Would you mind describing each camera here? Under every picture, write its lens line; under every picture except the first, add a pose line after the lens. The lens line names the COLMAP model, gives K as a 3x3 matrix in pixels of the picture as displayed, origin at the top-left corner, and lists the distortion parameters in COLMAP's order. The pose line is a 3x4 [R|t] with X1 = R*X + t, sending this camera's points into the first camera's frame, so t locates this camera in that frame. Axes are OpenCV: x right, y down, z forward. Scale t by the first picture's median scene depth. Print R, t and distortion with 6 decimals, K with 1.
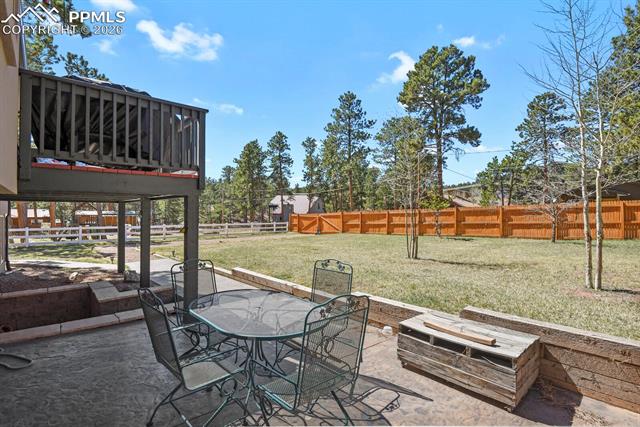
lens RADIAL K [[308.8, 0, 315.5], [0, 308.8, 215.7], [0, 0, 1]] dist [-0.013552, -0.000066]
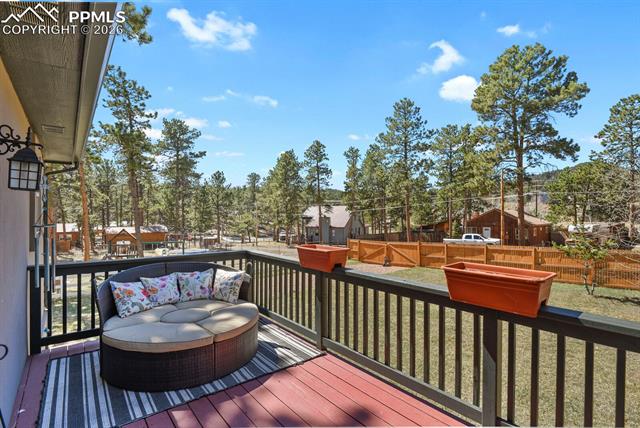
lens RADIAL K [[308.8, 0, 322.2], [0, 308.8, 215.6], [0, 0, 1]] dist [-0.013552, -0.000066]
pose [[0.999278, -0.008412, -0.037043, -0.103291], [0.008107, 0.999932, -0.008367, -0.055671], [0.037111, 0.008060, 0.999279, 0.097796]]
